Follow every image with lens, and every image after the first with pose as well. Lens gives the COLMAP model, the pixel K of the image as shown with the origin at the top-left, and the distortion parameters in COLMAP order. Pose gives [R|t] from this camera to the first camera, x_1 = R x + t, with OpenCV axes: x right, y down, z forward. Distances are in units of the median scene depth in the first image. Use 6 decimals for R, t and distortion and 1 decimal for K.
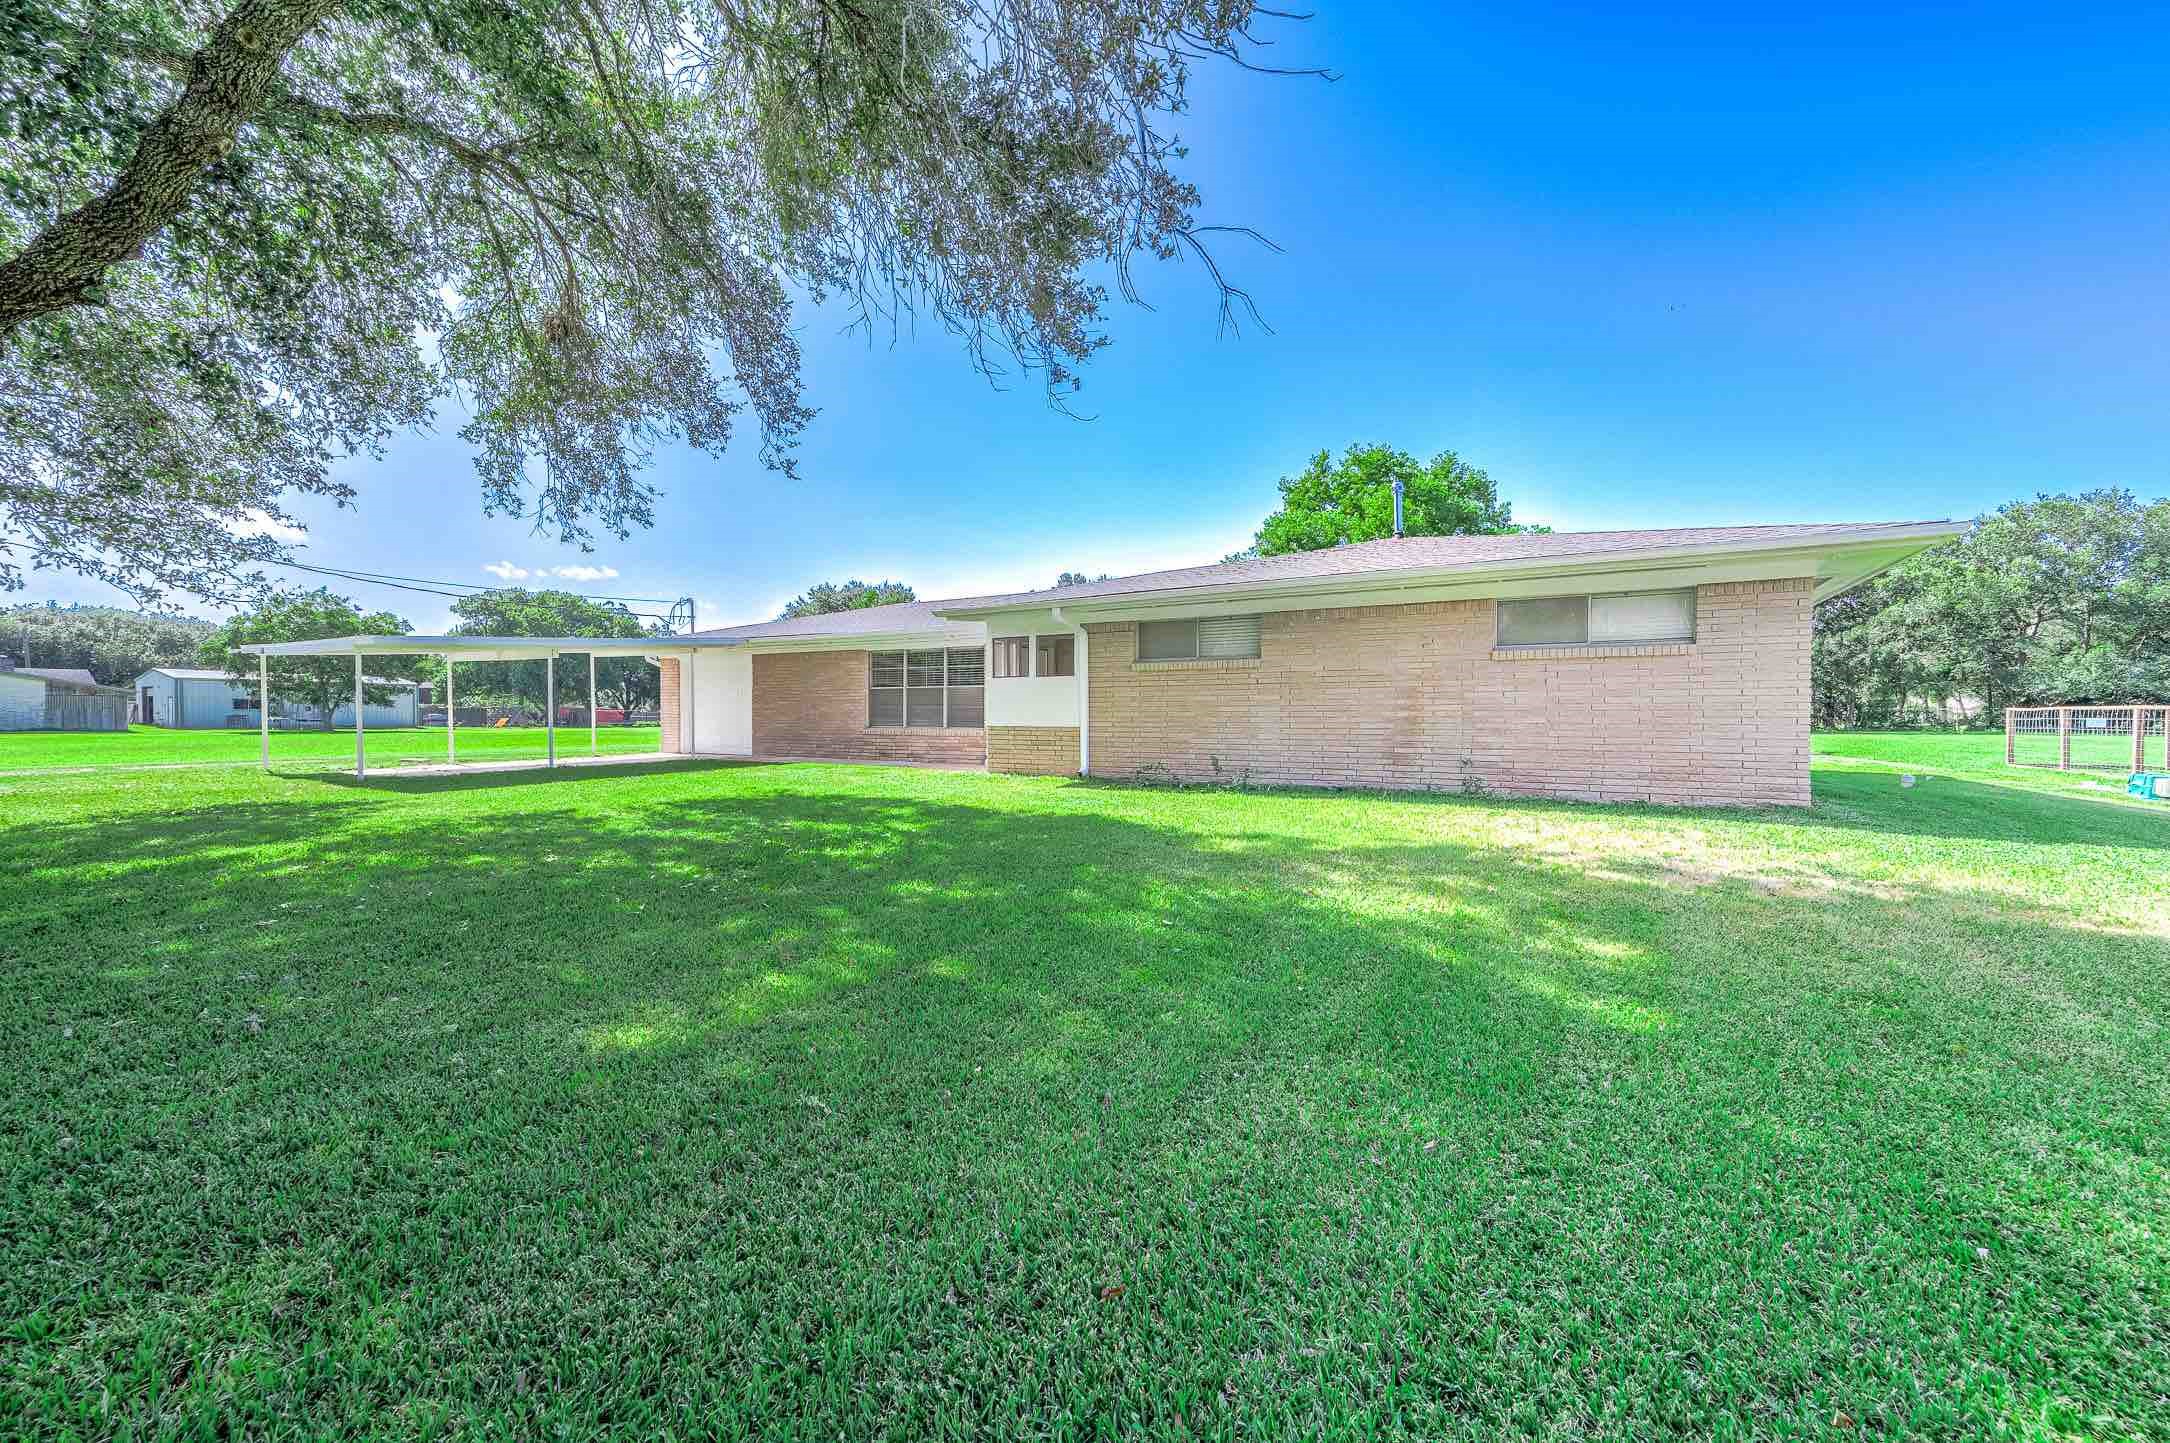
lens RADIAL K [[860.3, 0, 1087.0], [0, 860.3, 716.1], [0, 0, 1]] dist [0.021154, 0.000303]
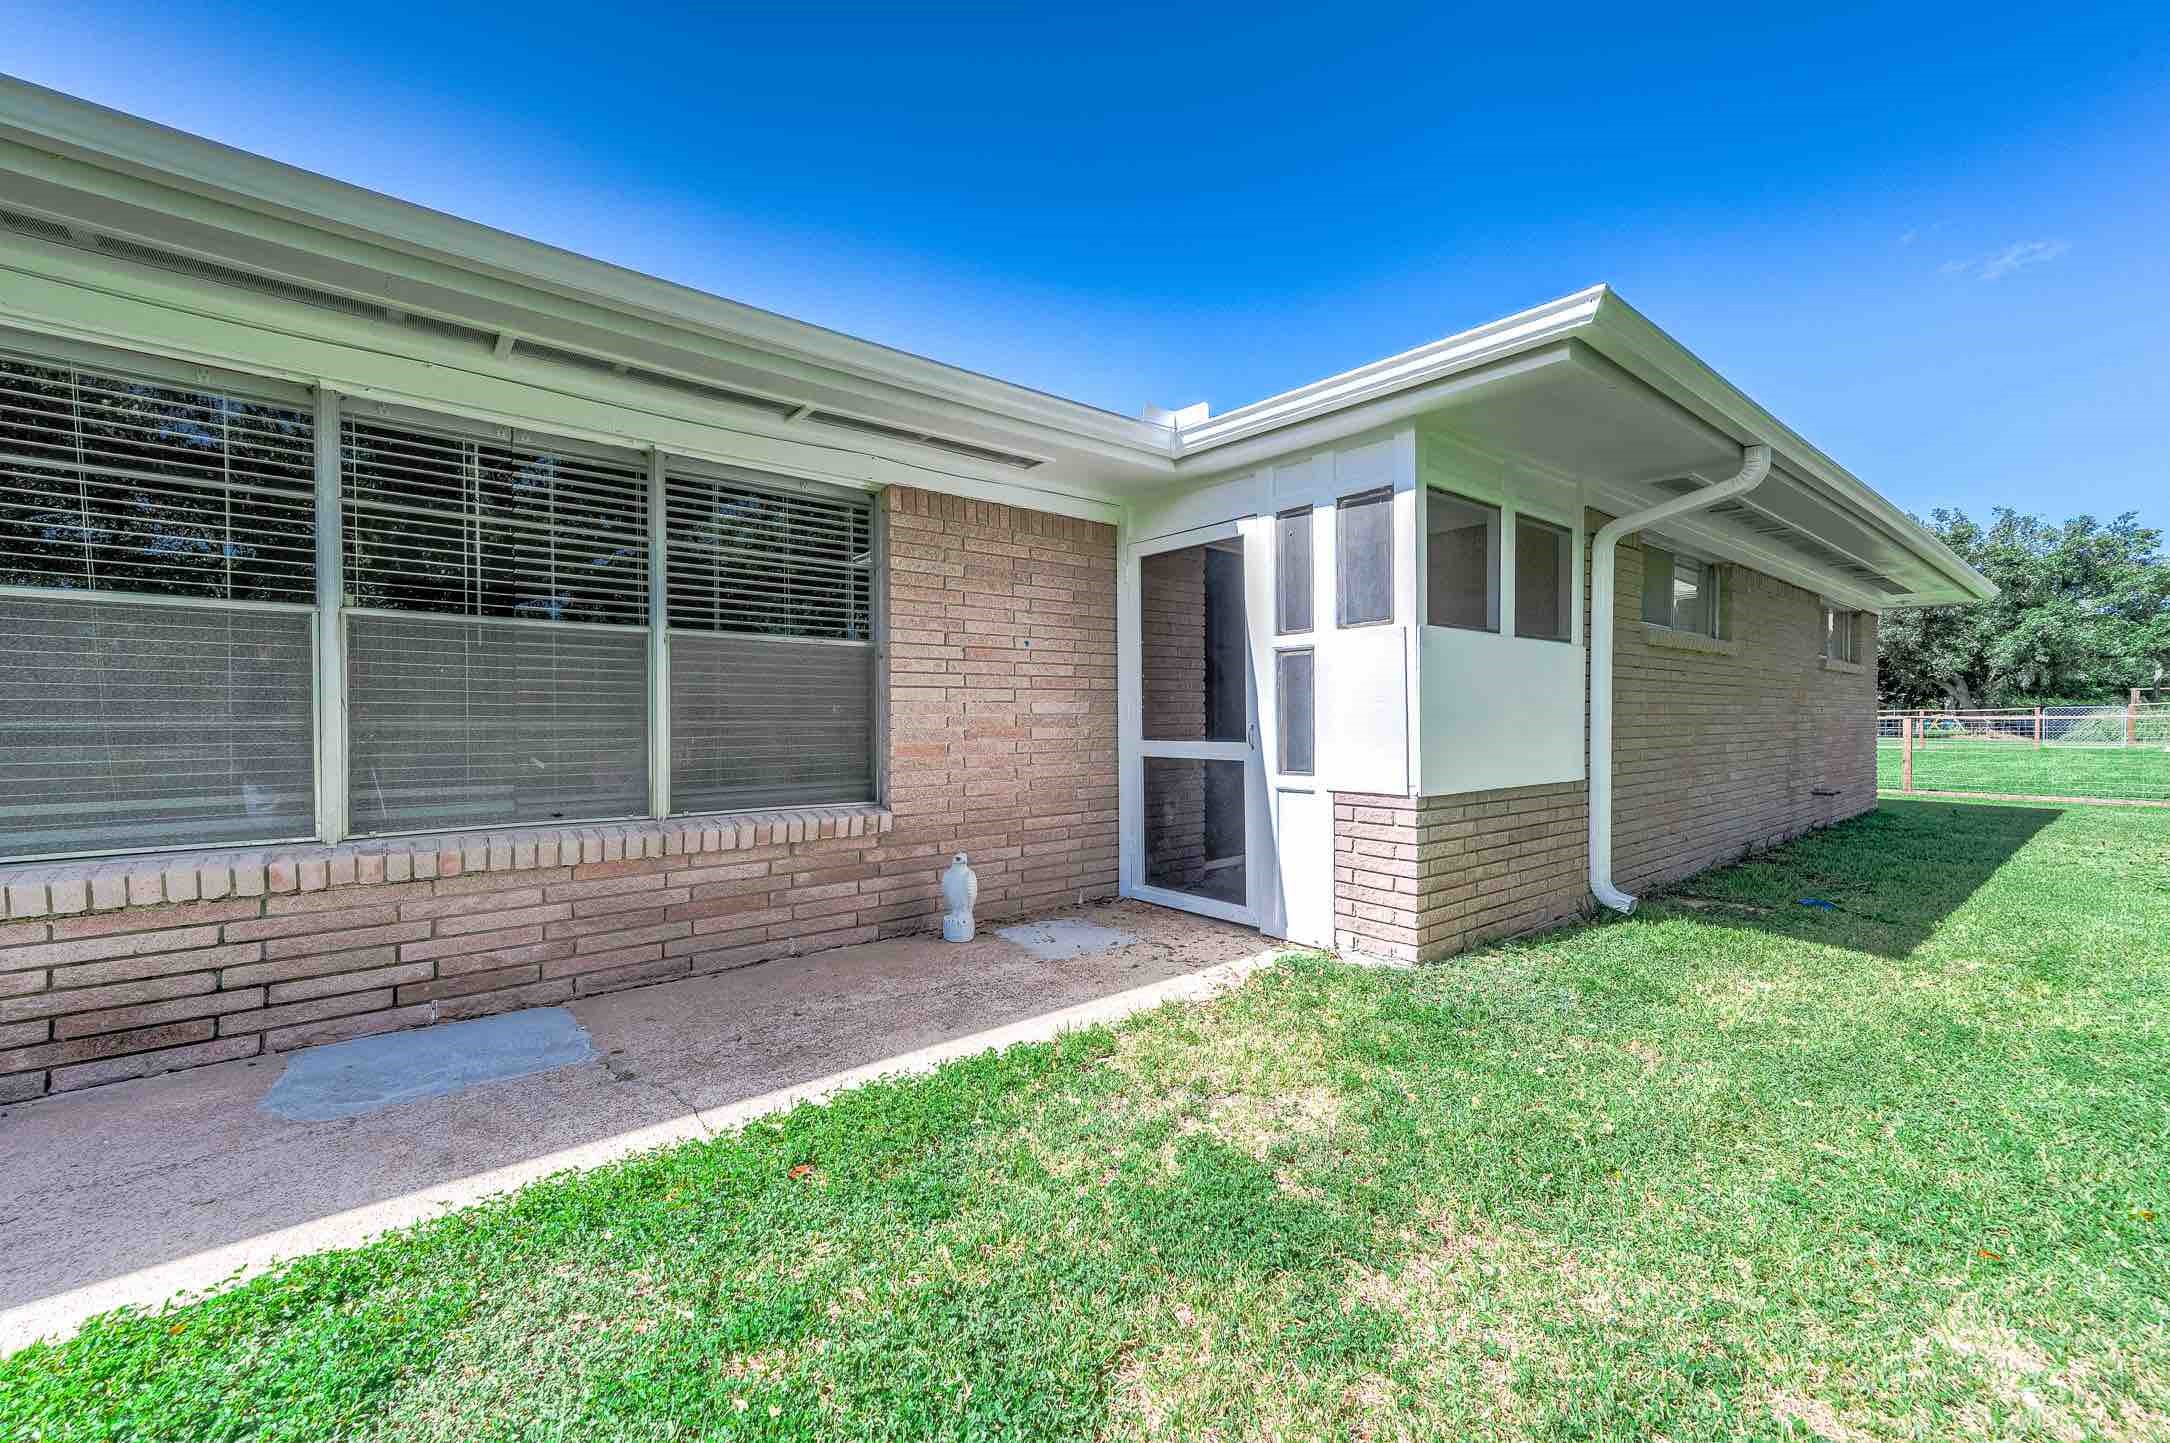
lens RADIAL K [[860.3, 0, 1087.0], [0, 860.3, 716.1], [0, 0, 1]] dist [0.021154, 0.000303]
pose [[0.328233, 0.001997, 0.944595, -0.348760], [0.001278, 0.999996, -0.002559, -0.011643], [-0.944596, 0.002047, 0.328229, 0.850112]]
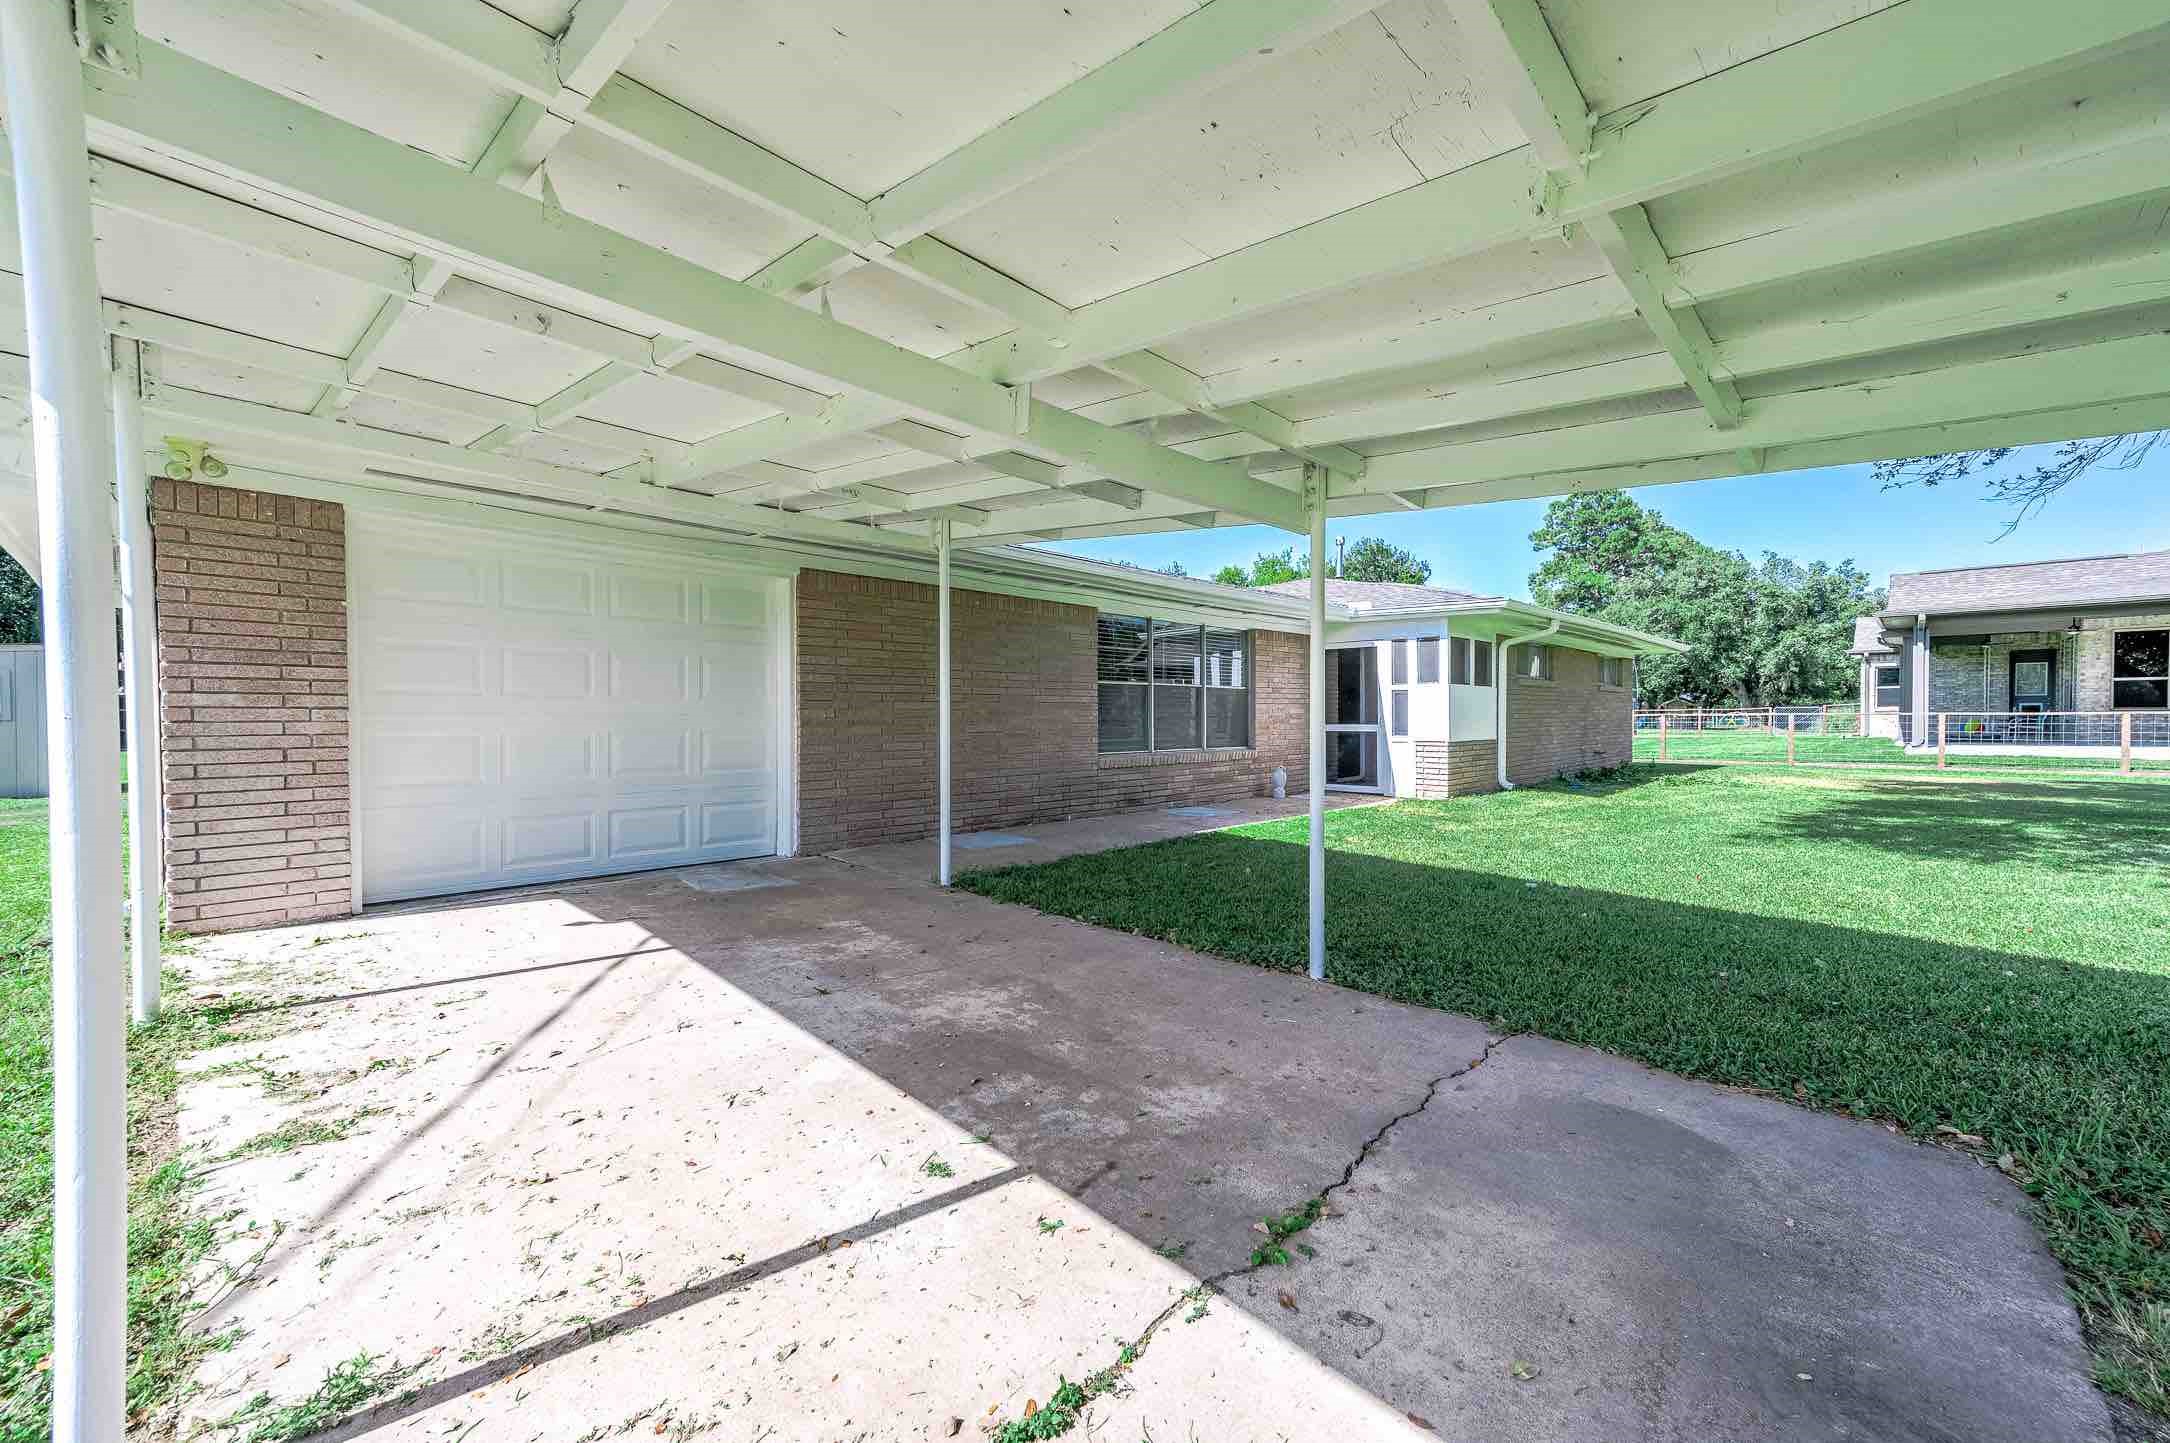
lens RADIAL K [[860.3, 0, 1087.0], [0, 860.3, 716.1], [0, 0, 1]] dist [0.021154, 0.000303]
pose [[0.215649, -0.000327, 0.976471, -0.841171], [0.002967, 0.999996, -0.000320, -0.011406], [-0.976466, 0.002966, 0.215649, 0.976023]]
